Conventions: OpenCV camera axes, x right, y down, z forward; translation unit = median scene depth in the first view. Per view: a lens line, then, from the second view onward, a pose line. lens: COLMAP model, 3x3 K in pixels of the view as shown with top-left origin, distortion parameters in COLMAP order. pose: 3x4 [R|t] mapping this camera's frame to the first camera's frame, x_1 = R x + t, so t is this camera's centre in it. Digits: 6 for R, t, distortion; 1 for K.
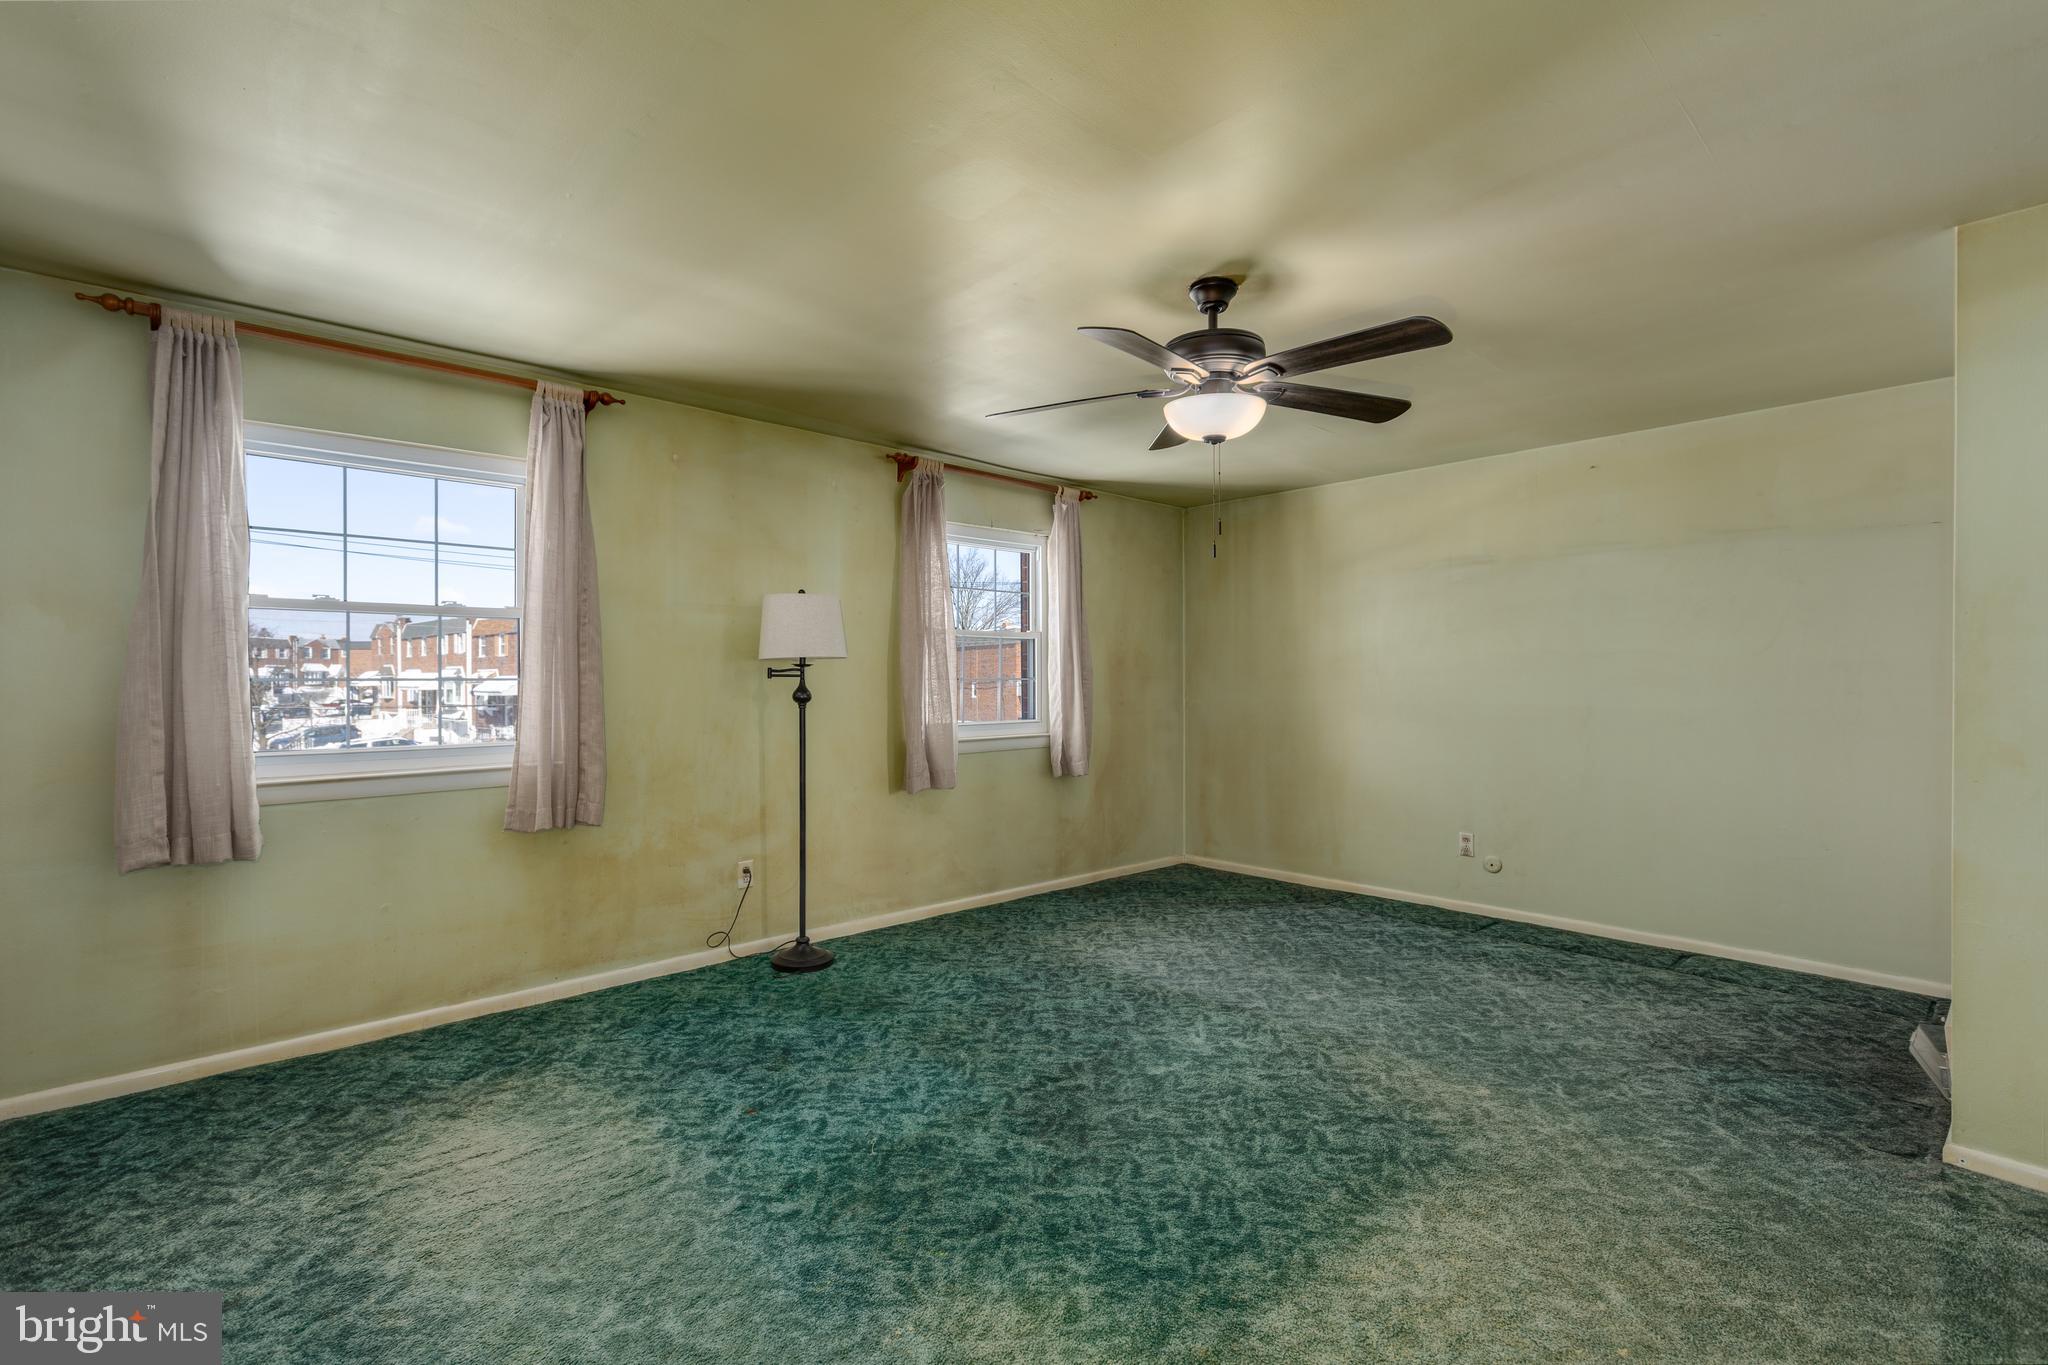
lens RADIAL K [[921.6, 0, 1057.9], [0, 921.6, 678.8], [0, 0, 1]] dist [0.006208, -0.001116]
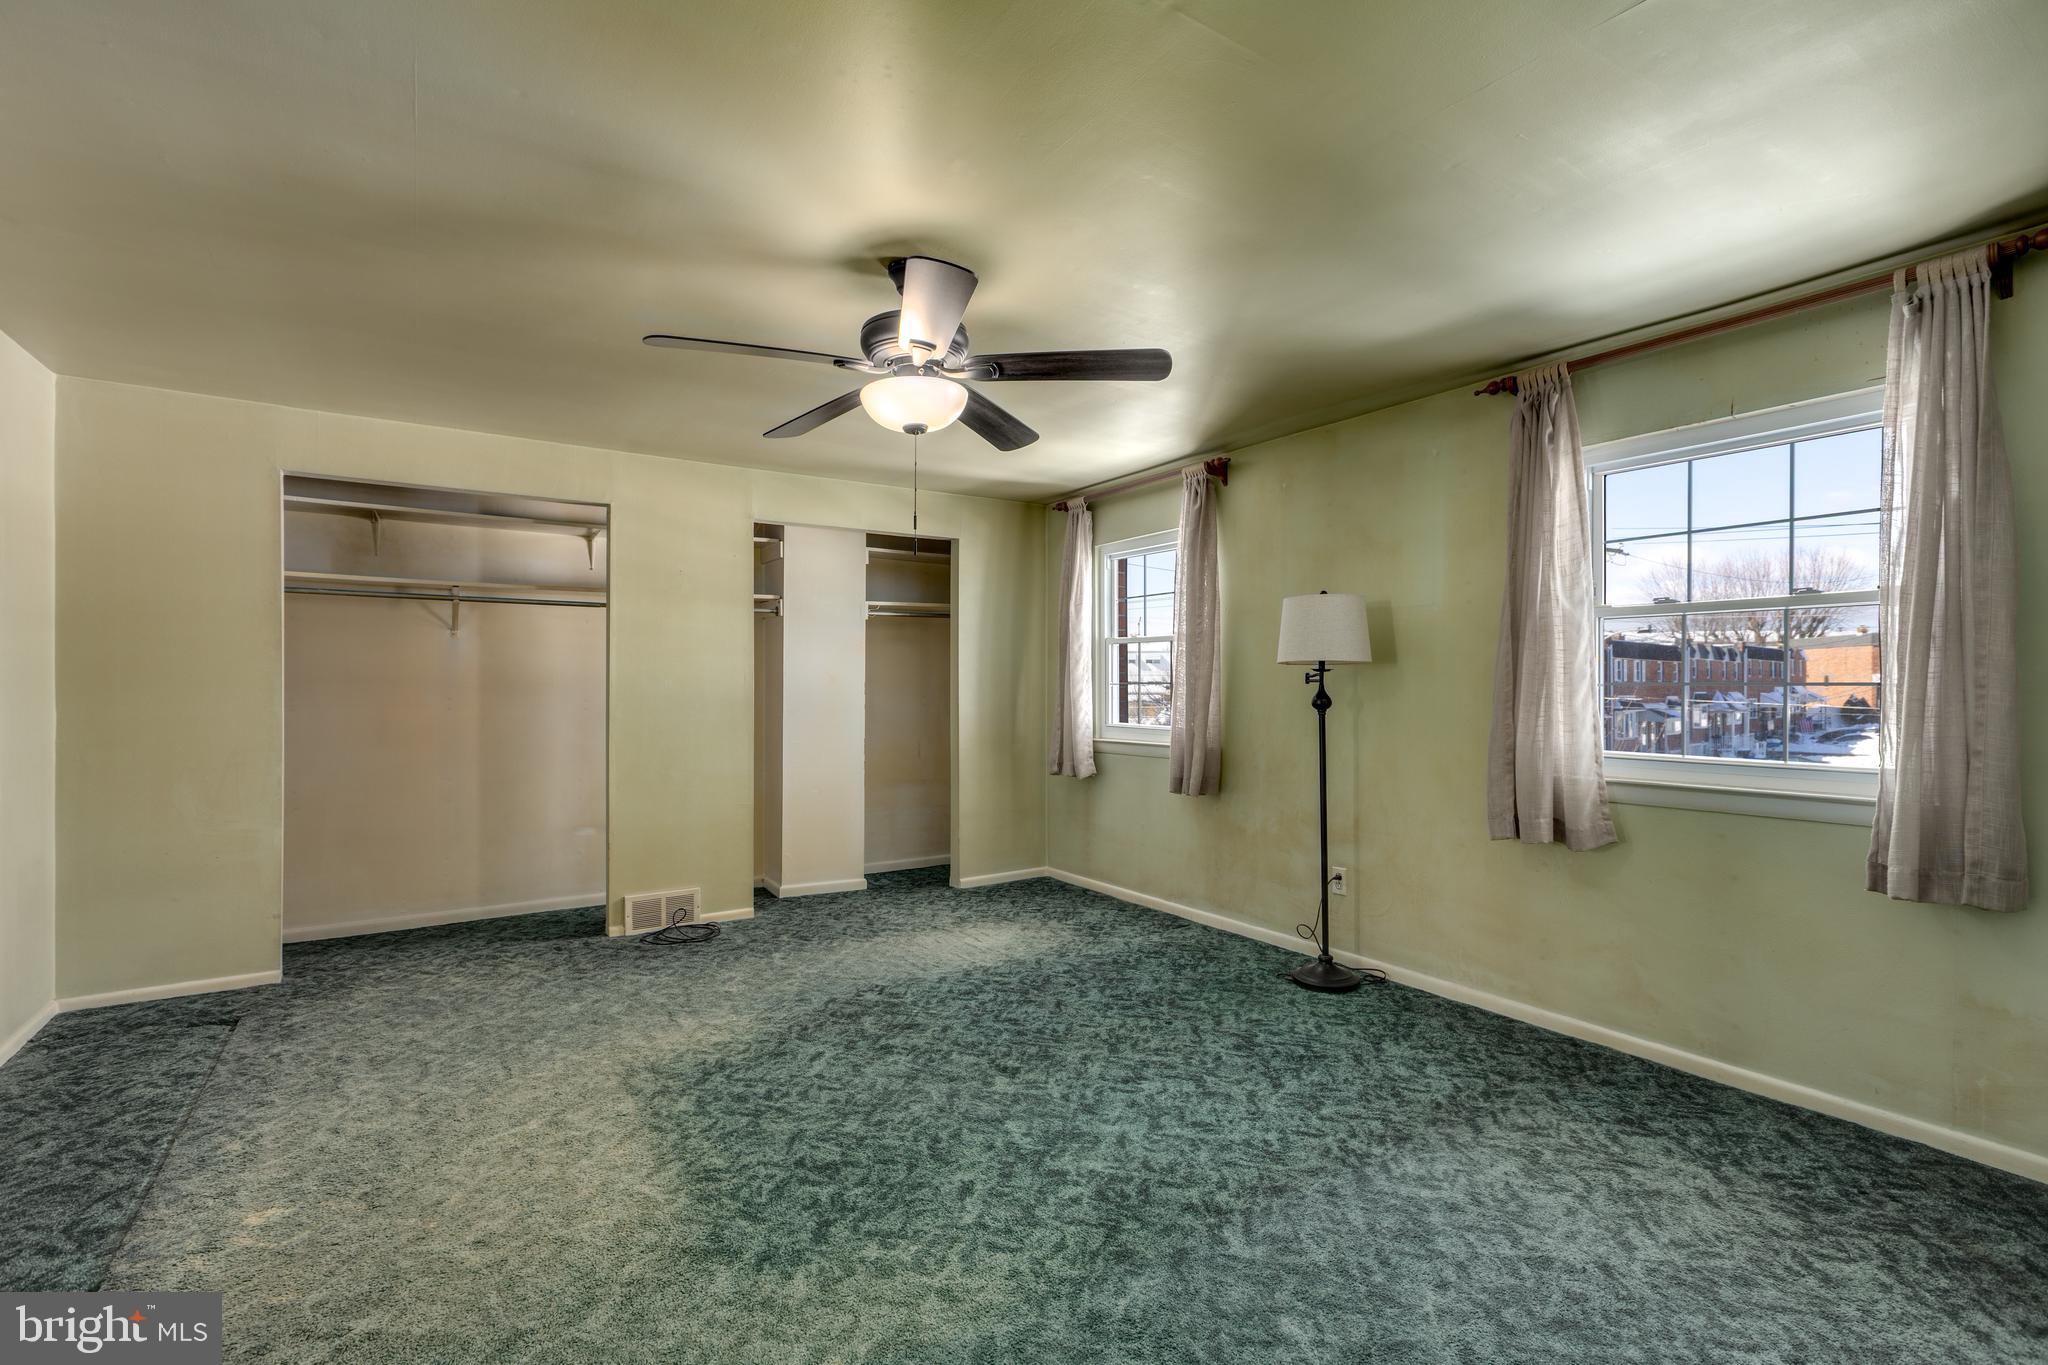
lens RADIAL K [[921.6, 0, 1005.5], [0, 921.6, 687.2], [0, 0, 1]] dist [0.006208, -0.001116]
pose [[-0.195826, 0.003682, -0.980632, 0.839688], [0.000316, 0.999993, 0.003692, -0.001002], [0.980639, 0.000413, -0.195826, 1.000000]]
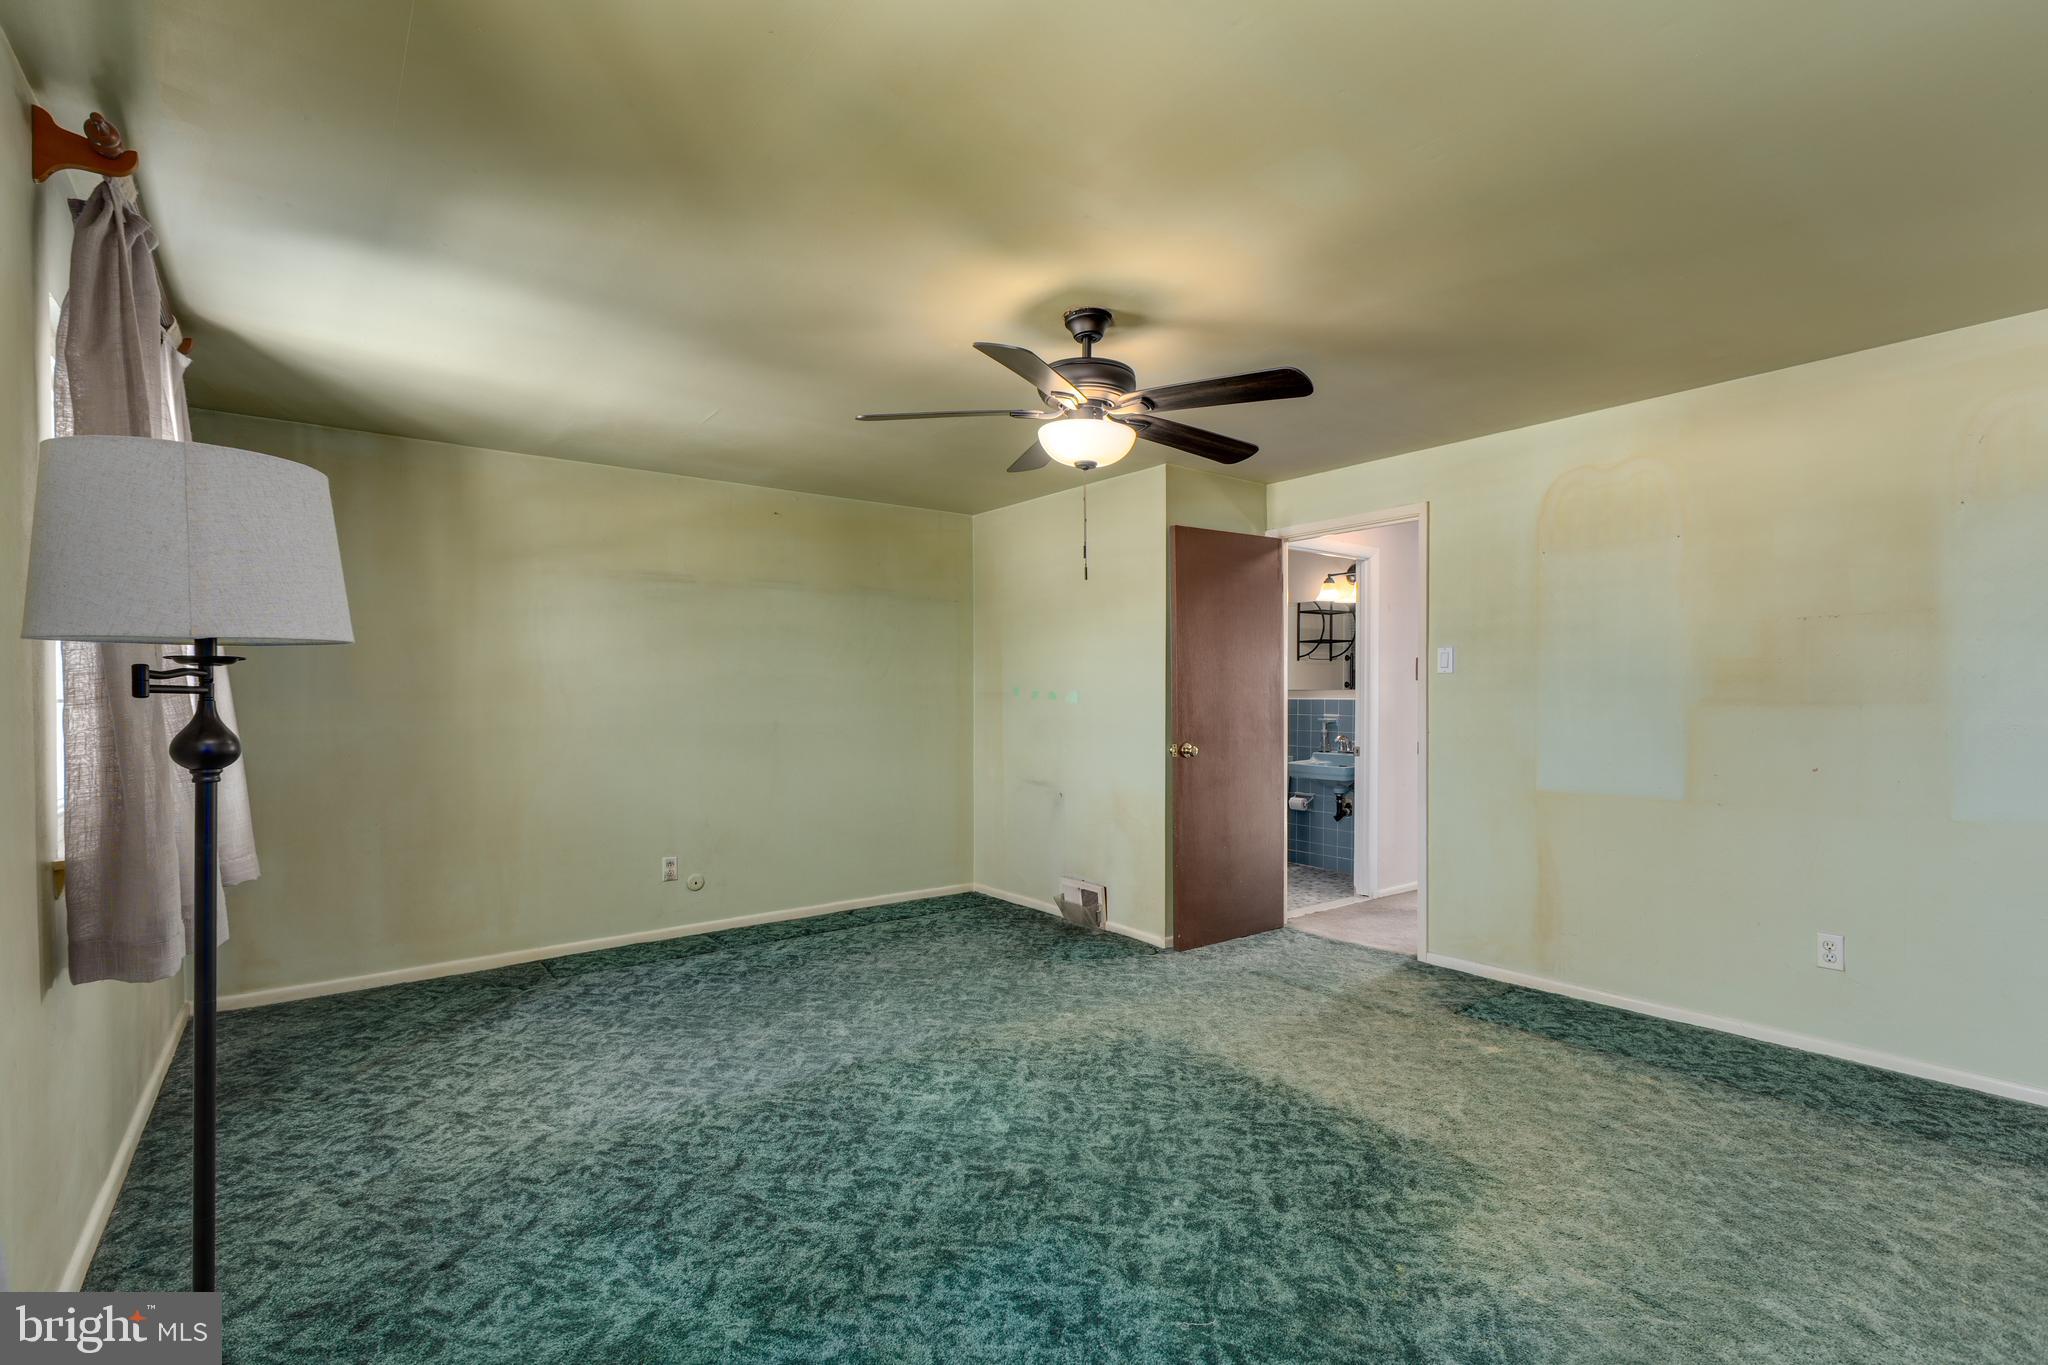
lens RADIAL K [[921.6, 0, 1002.1], [0, 921.6, 708.5], [0, 0, 1]] dist [0.006208, -0.001116]
pose [[0.126711, -0.011221, 0.991876, -0.680298], [0.002906, 0.999936, 0.010941, 0.001090], [-0.991935, 0.001496, 0.126735, 0.756178]]
